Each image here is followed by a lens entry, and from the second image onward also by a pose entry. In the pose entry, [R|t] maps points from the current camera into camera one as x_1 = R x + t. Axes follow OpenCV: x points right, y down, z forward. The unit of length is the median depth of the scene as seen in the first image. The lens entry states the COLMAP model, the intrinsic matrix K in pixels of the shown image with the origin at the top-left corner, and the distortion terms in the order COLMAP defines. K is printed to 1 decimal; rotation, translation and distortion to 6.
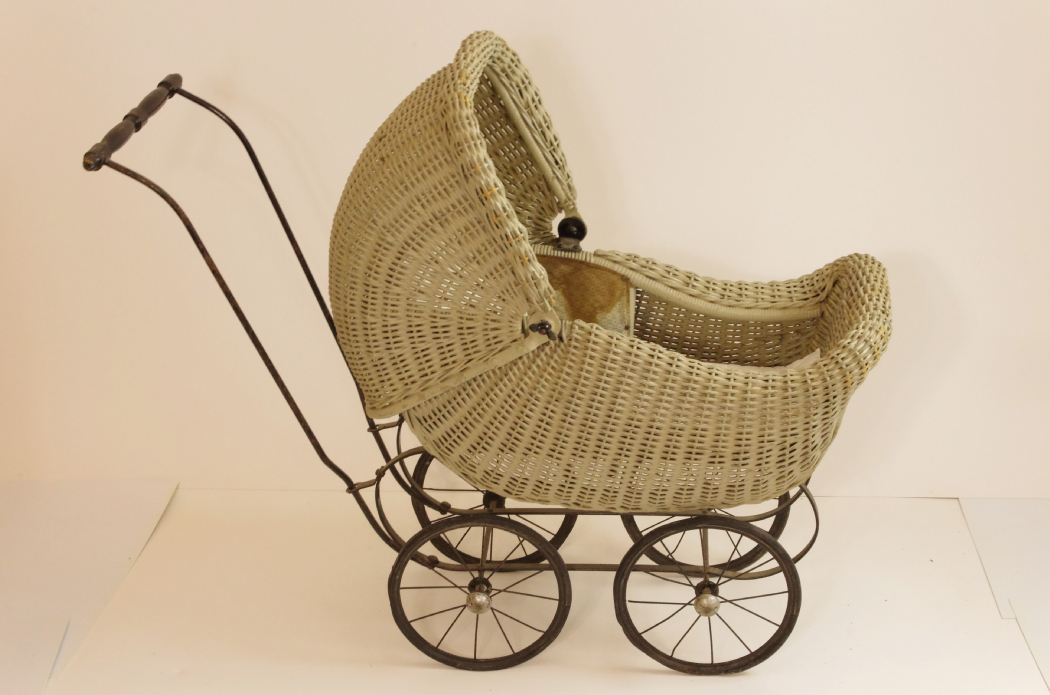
lens RADIAL K [[2177.1, 0, 525.0], [0, 2177.1, 347.5], [0, 0, 1]] dist [0.020292, -0.030319]
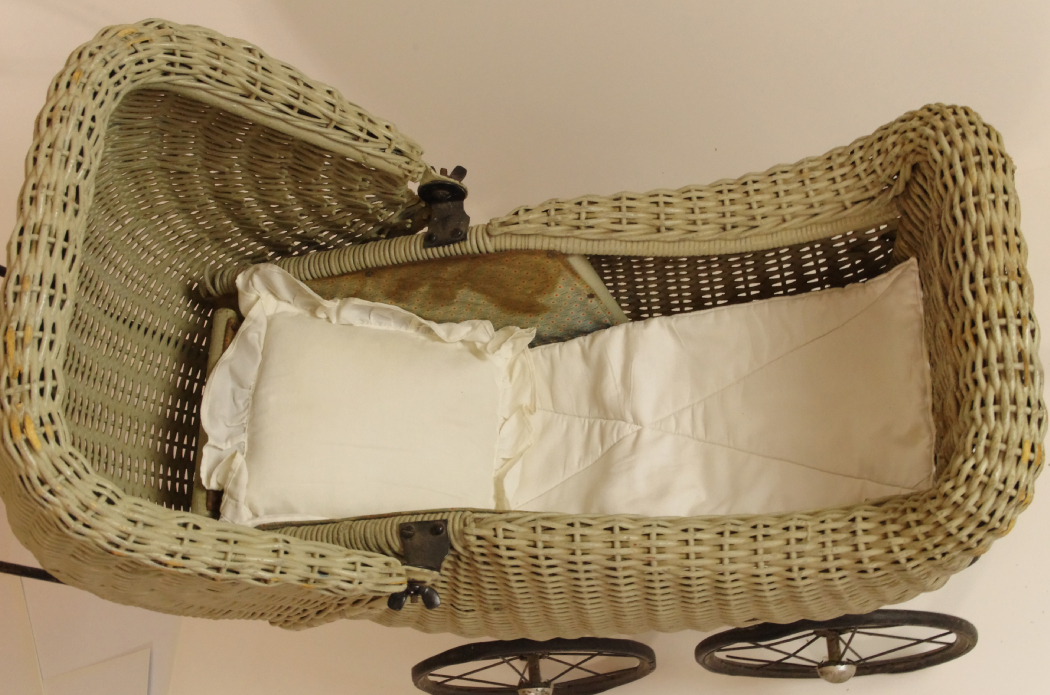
lens RADIAL K [[1324.8, 0, 525.0], [0, 1324.8, 347.5], [0, 0, 1]] dist [0.018875, 0.031397]
pose [[0.907136, -0.246330, -0.341212, 0.165833], [0.405856, 0.726487, 0.554525, -0.229996], [0.111290, -0.641513, 0.758997, 0.764137]]
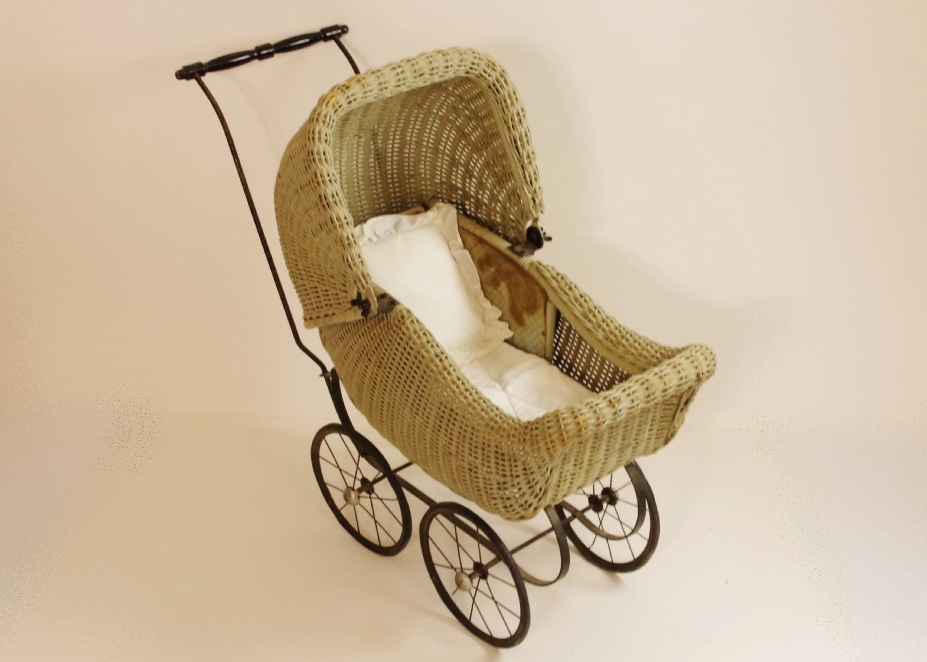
lens RADIAL K [[1404.3, 0, 463.5], [0, 1404.3, 331.0], [0, 0, 1]] dist [-0.096123, 0.004112]
pose [[0.701718, 0.361043, -0.614198, 0.505899], [-0.282975, 0.932411, 0.224800, -0.177193], [0.653848, 0.016057, 0.756456, 0.452087]]
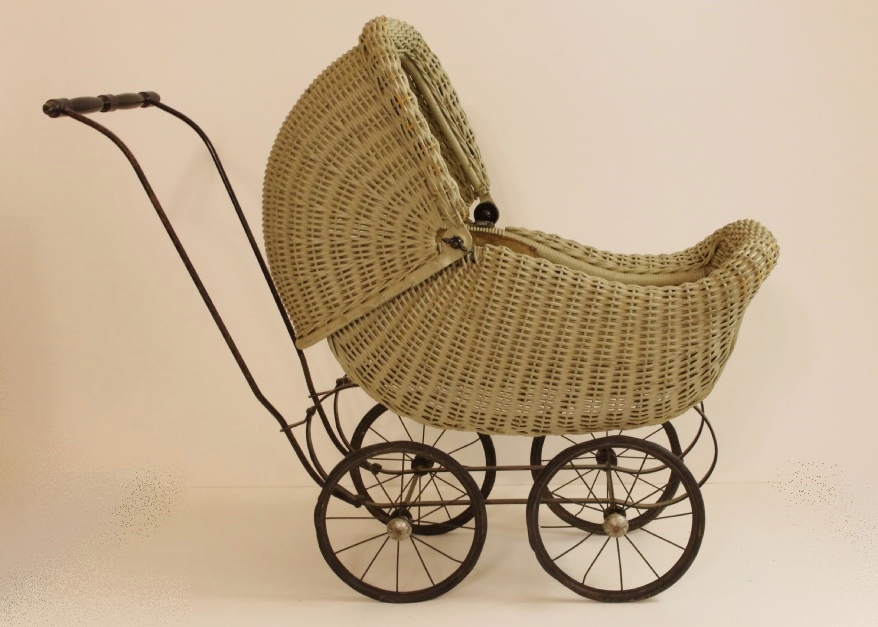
lens RADIAL K [[1168.1, 0, 483.5], [0, 1168.1, 290.9], [0, 0, 1]] dist [-0.019217, 0.002992]
pose [[0.999975, -0.006881, 0.001400, 0.020518], [0.007008, 0.965397, -0.260692, 0.160197], [0.000442, 0.260695, 0.965421, 0.443356]]
